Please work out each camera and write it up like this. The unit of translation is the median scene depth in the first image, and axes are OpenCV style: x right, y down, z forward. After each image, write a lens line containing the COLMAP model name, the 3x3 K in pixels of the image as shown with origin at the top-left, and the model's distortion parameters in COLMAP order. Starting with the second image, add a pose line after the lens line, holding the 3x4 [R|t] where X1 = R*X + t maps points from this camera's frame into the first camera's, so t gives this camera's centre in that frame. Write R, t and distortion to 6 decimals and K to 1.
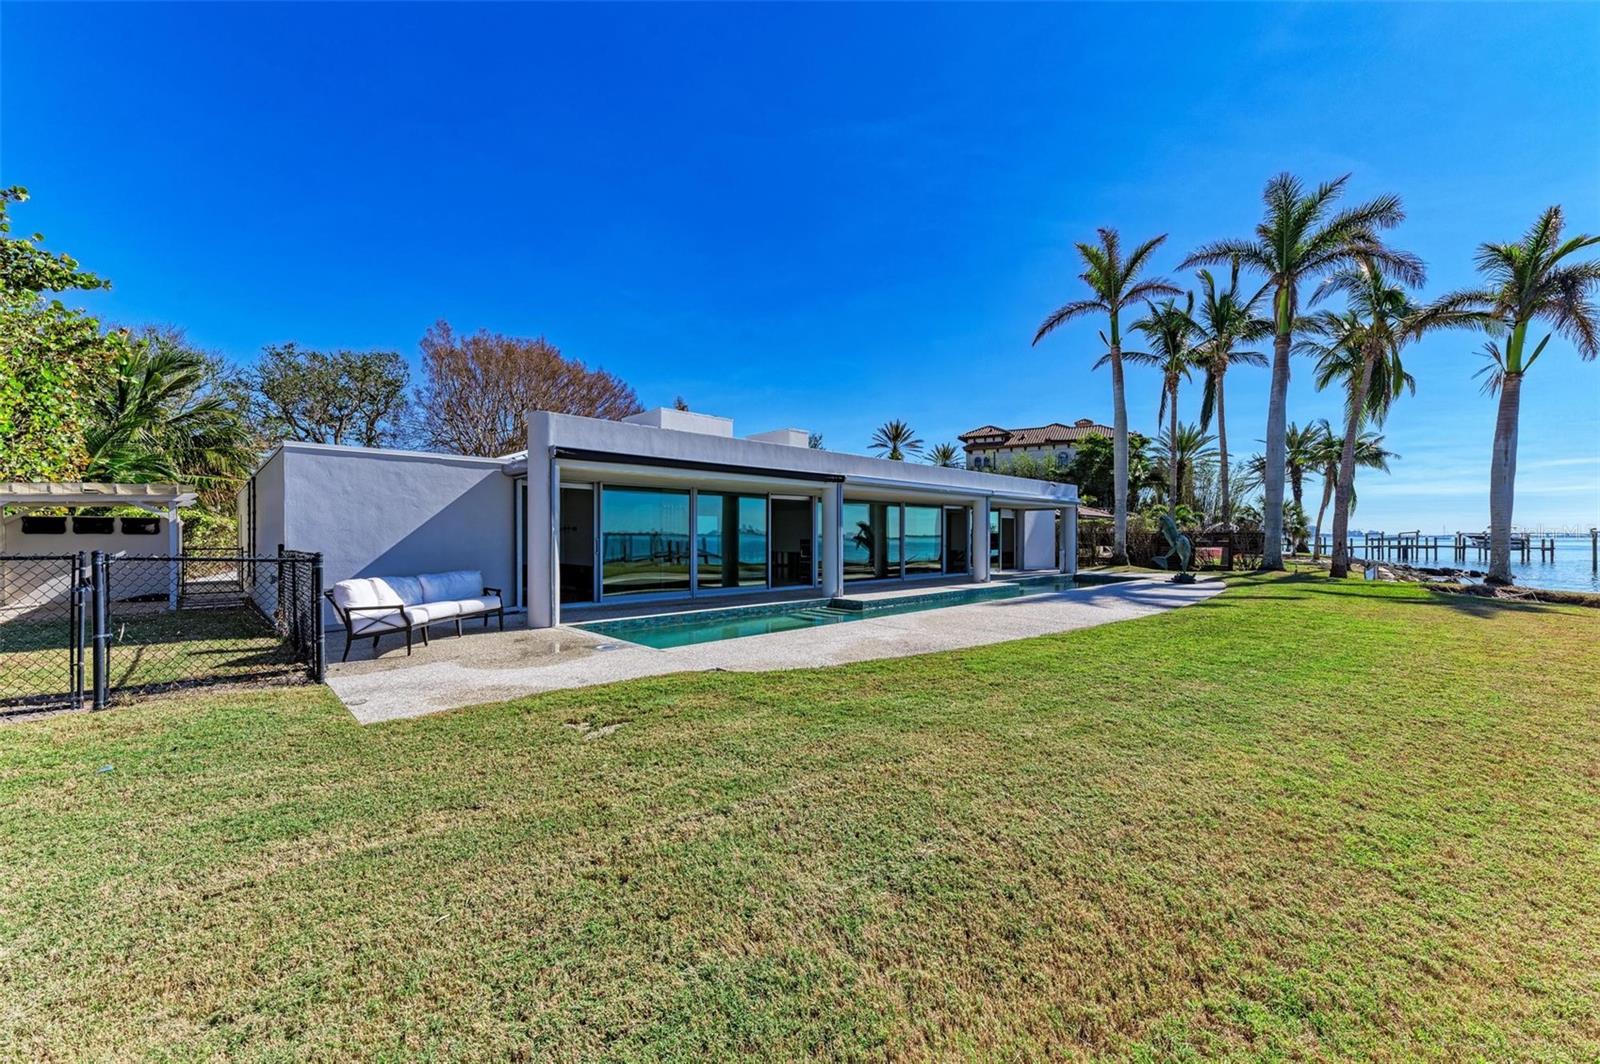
lens RADIAL K [[621.0, 0, 800.0], [0, 621.0, 542.0], [0, 0, 1]] dist [-0.000011, -0.000144]
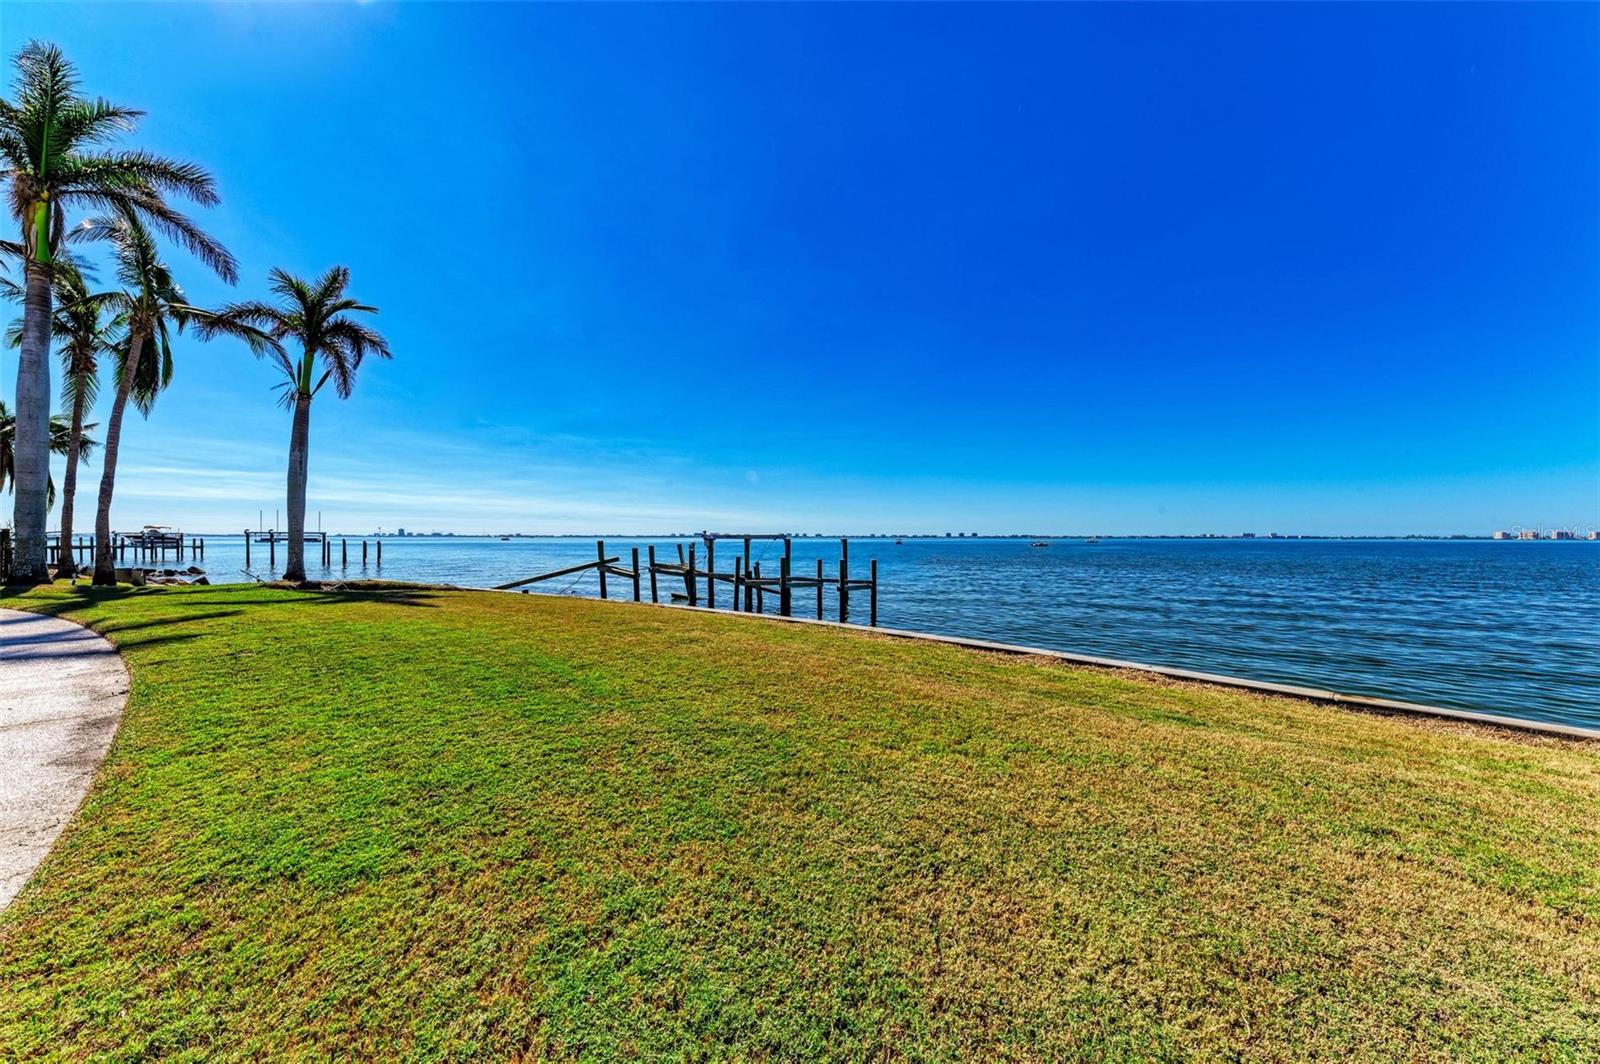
lens RADIAL K [[574.8, 0, 799.2], [0, 574.8, 538.1], [0, 0, 1]] dist [0.014966, -0.004208]
pose [[-0.138048, -0.000671, 0.990425, -0.026175], [0.005227, 0.999985, 0.001406, -0.003409], [-0.990412, 0.005371, -0.138043, 0.185868]]
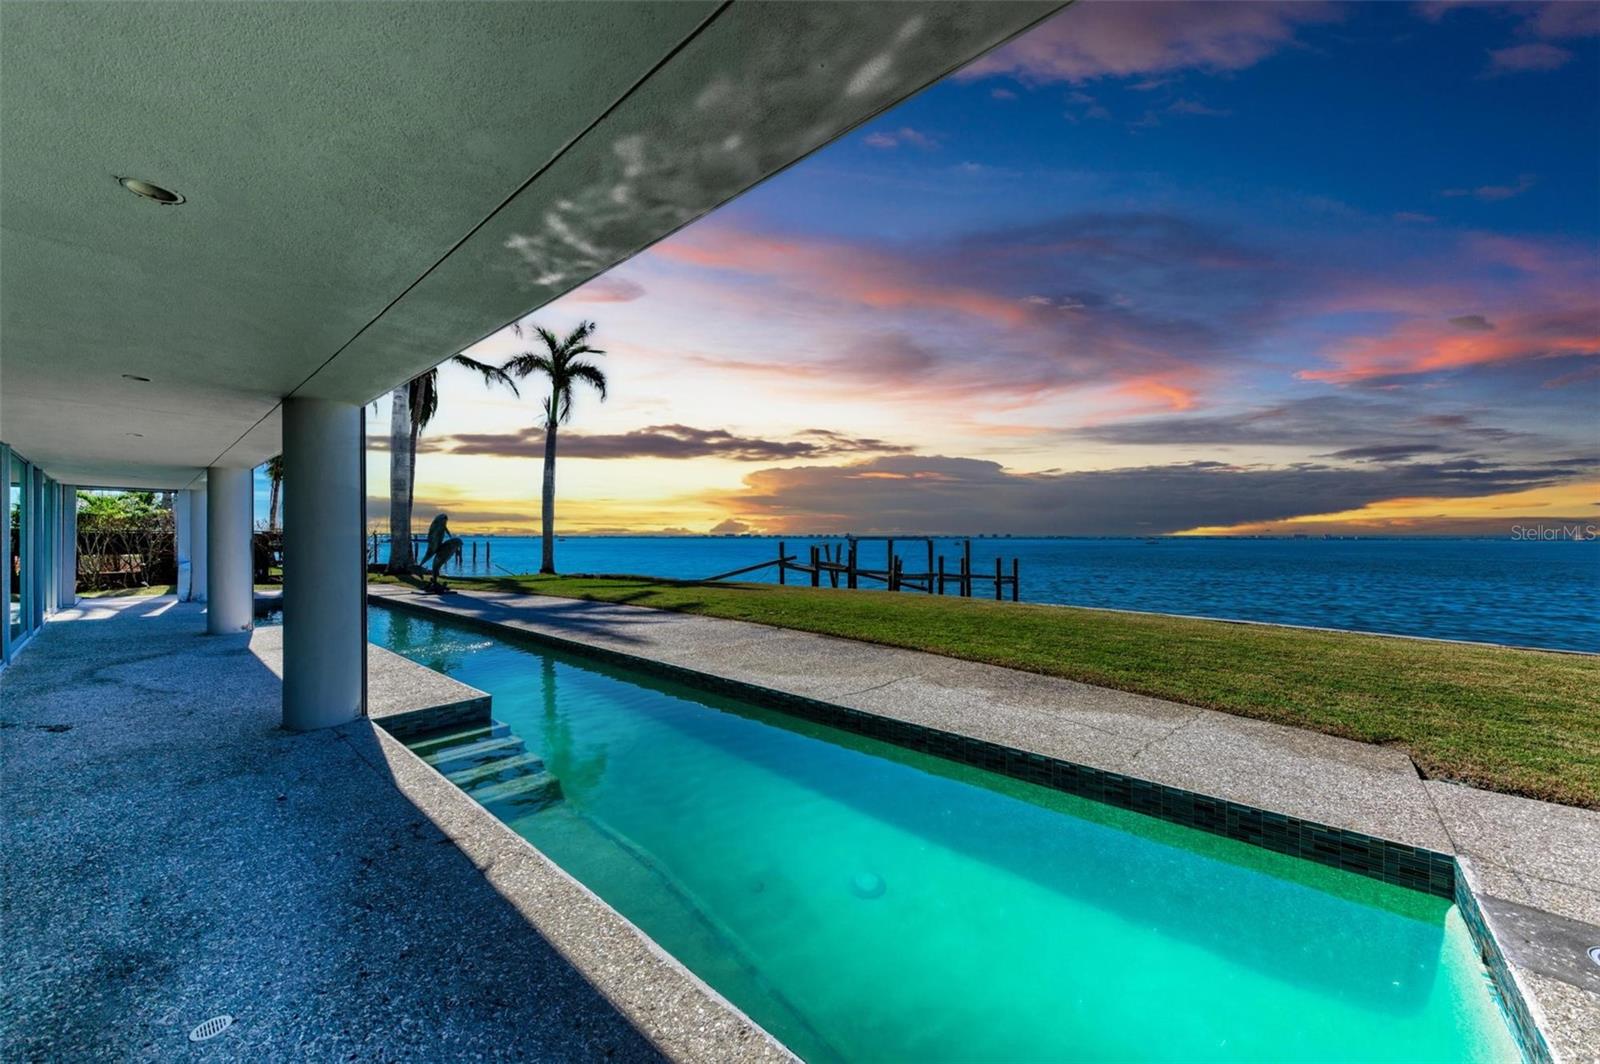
lens RADIAL K [[574.8, 0, 799.2], [0, 574.8, 538.1], [0, 0, 1]] dist [0.014966, -0.004208]
pose [[-0.090213, 0.000108, 0.995923, -0.158851], [0.004630, 0.999989, 0.000311, -0.006425], [-0.995912, 0.004639, -0.090212, 0.423784]]
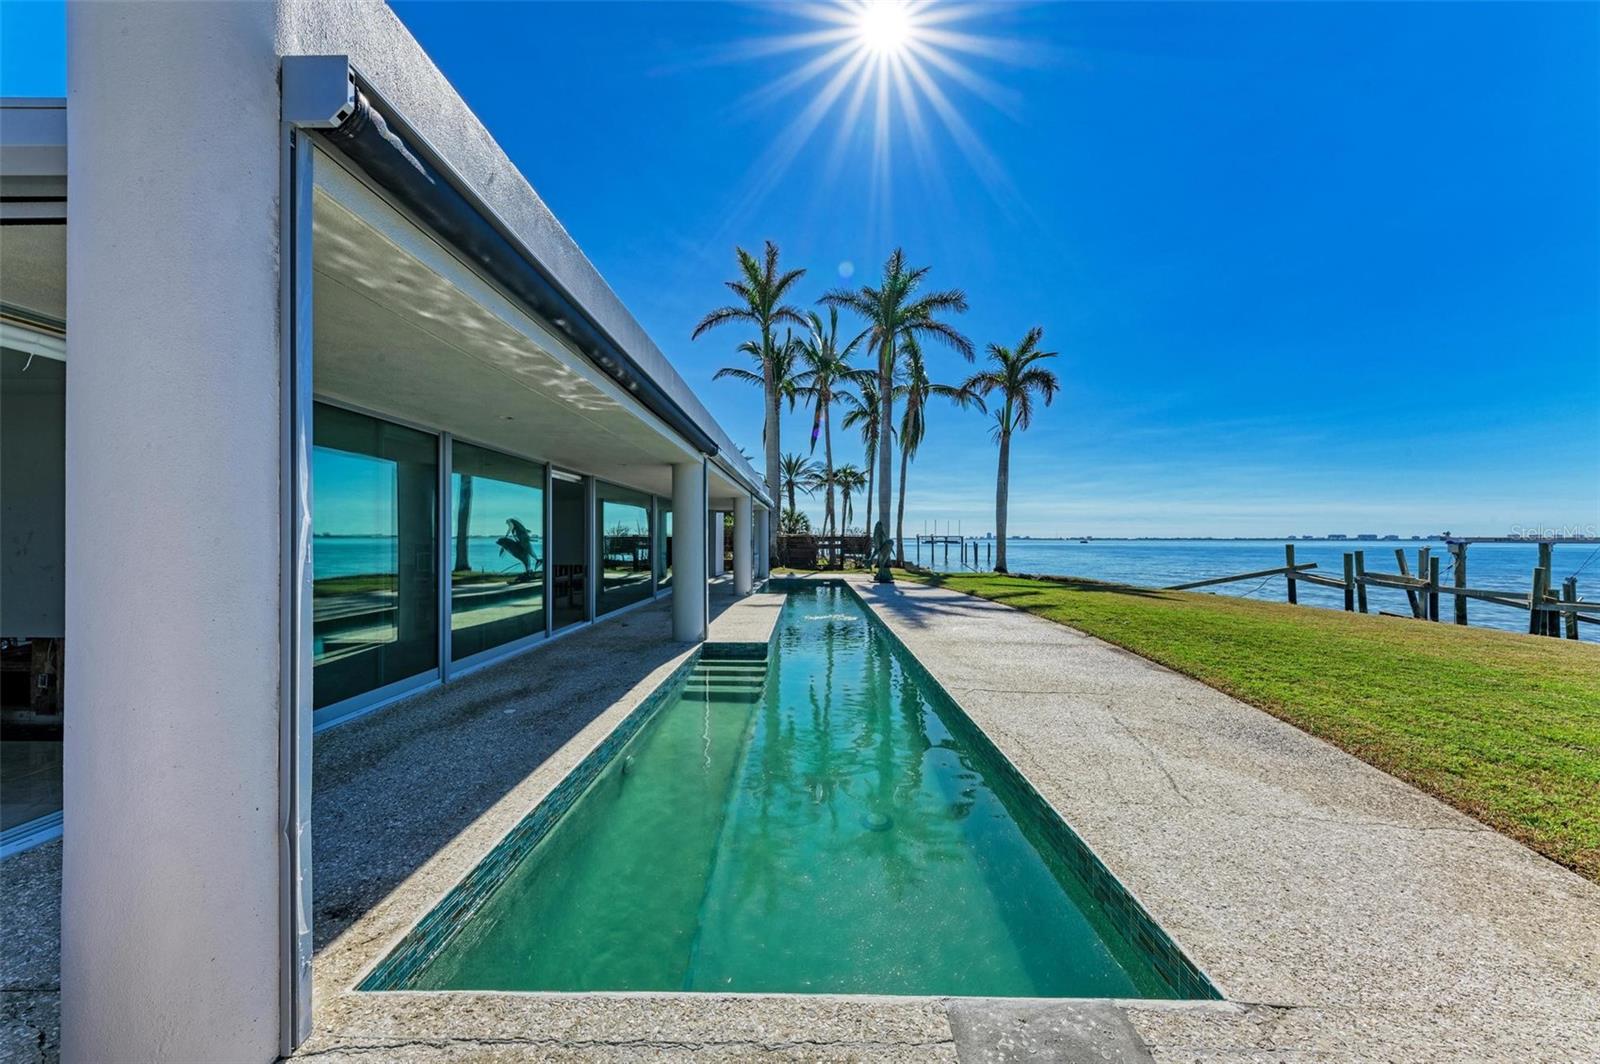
lens RADIAL K [[574.8, 0, 799.2], [0, 574.8, 538.1], [0, 0, 1]] dist [0.014966, -0.004208]
pose [[0.704128, 0.003629, 0.710063, -0.152202], [0.001748, 0.999975, -0.006844, -0.004512], [-0.710070, 0.006061, 0.704105, 0.281128]]
